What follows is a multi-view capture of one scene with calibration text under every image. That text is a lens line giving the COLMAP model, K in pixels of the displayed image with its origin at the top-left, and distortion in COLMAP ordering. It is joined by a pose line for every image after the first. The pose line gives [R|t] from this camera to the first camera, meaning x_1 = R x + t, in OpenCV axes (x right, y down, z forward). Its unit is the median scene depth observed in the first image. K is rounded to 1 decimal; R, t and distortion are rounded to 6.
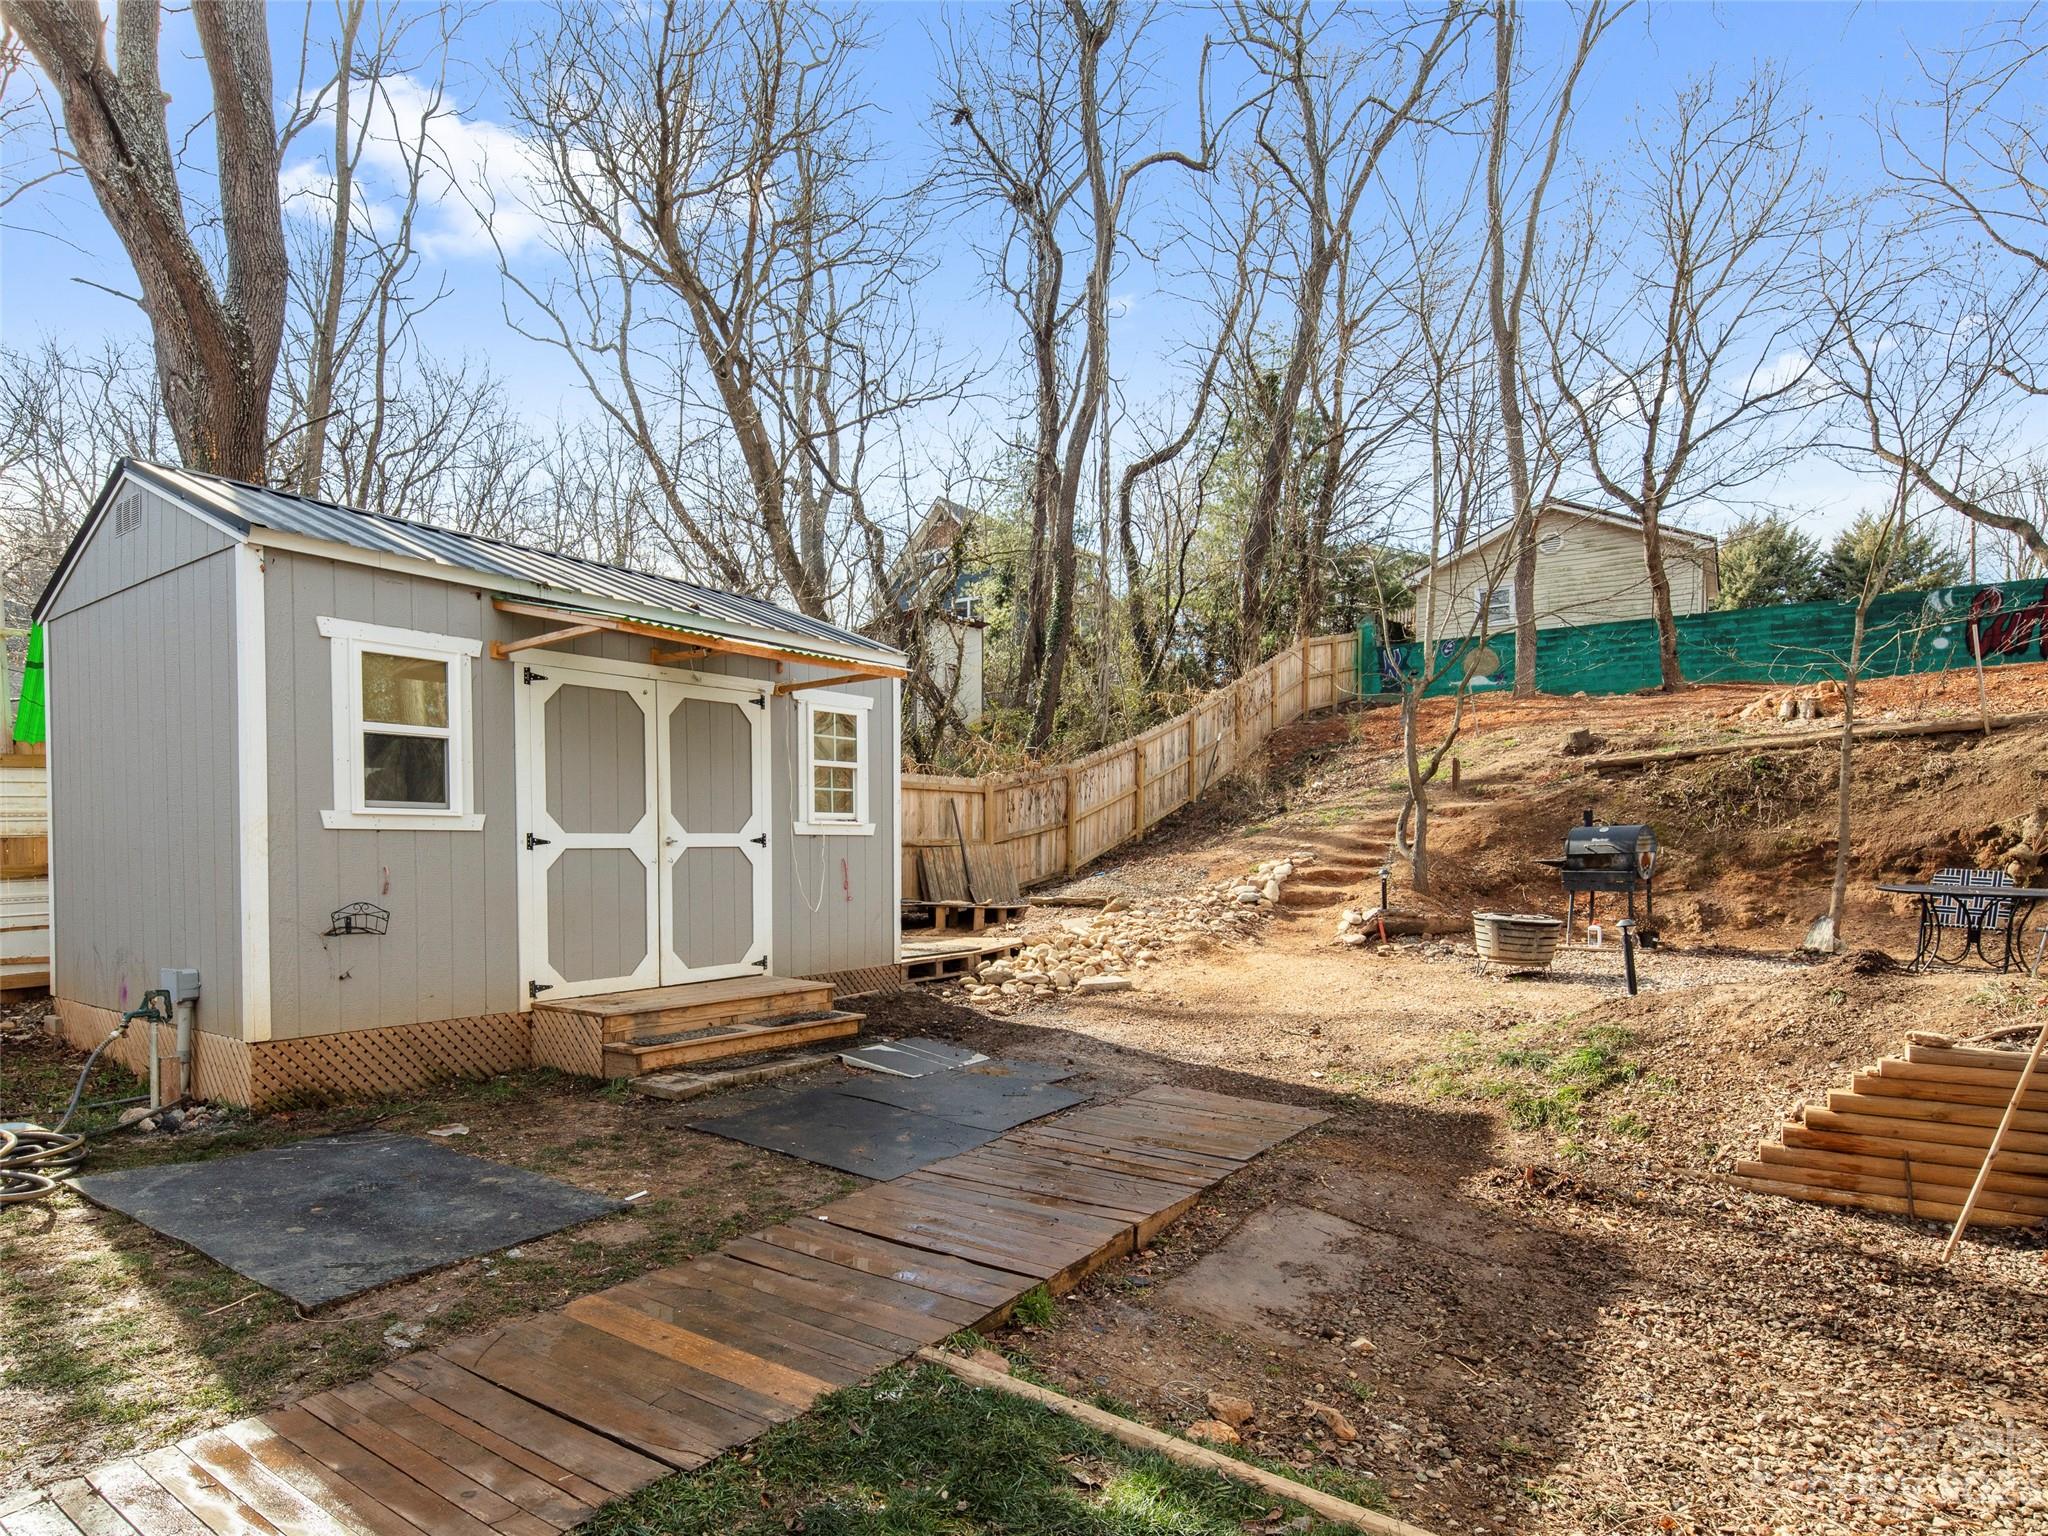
lens RADIAL K [[1104.0, 0, 1021.0], [0, 1104.0, 860.2], [0, 0, 1]] dist [0.002943, -0.000186]
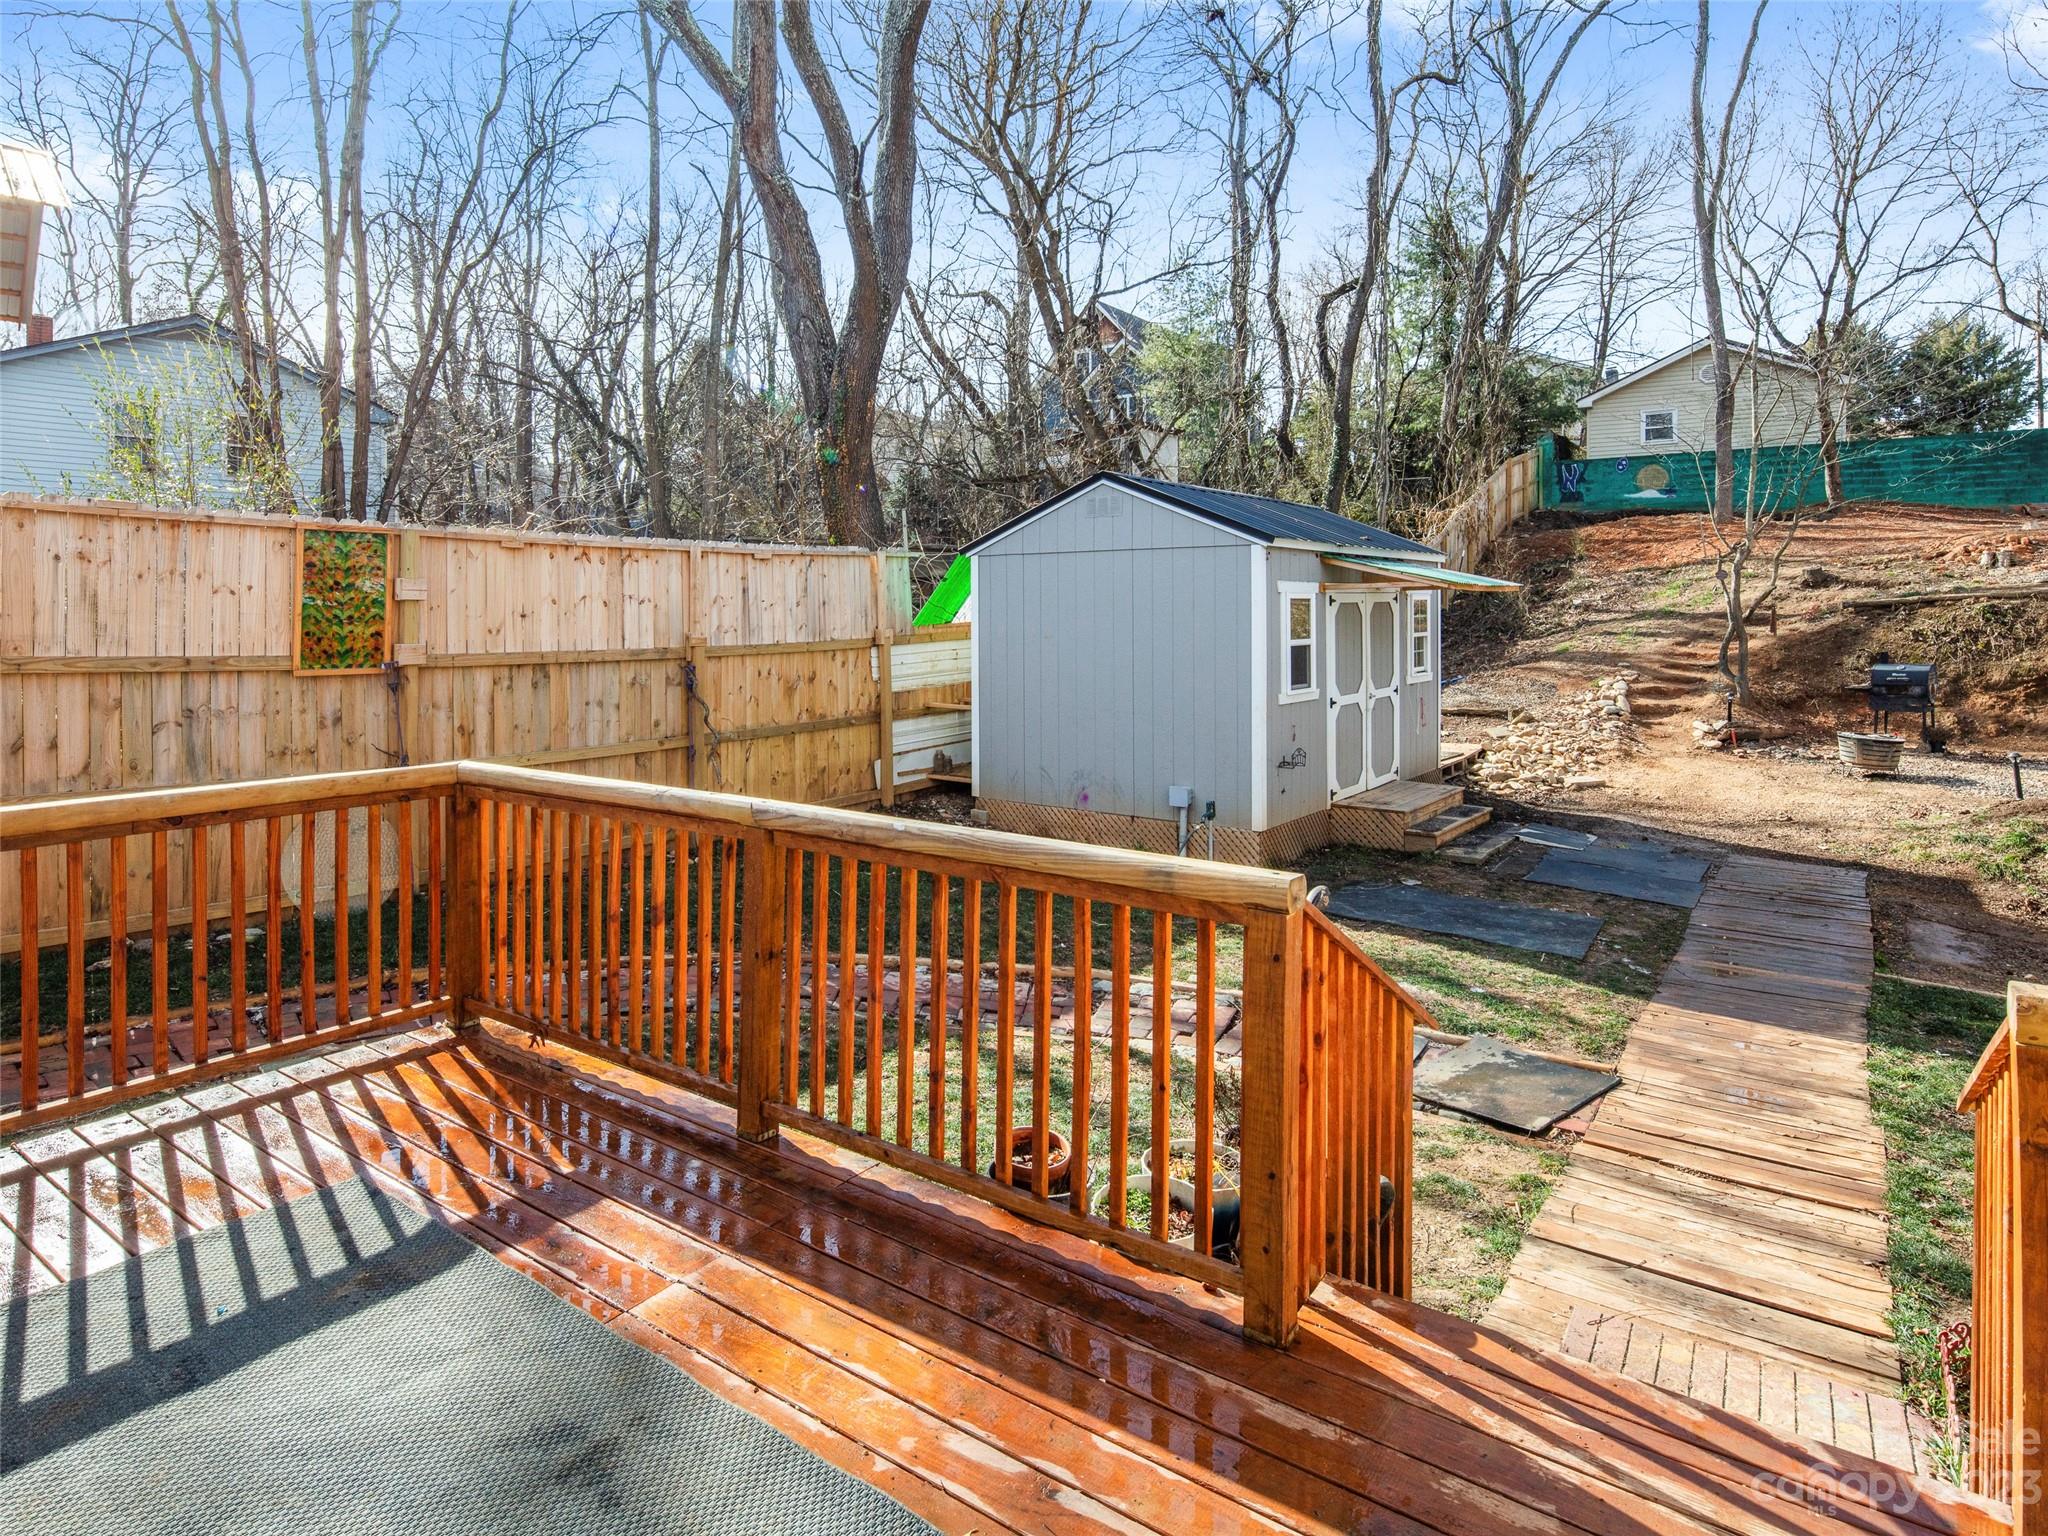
lens RADIAL K [[1135.7, 0, 1029.2], [0, 1135.7, 595.6], [0, 0, 1]] dist [-0.001946, -0.001303]
pose [[0.999978, 0.000178, 0.006562, -0.501764], [-0.000090, 0.999910, -0.013394, -0.084934], [-0.006564, 0.013393, 0.999889, -0.367664]]
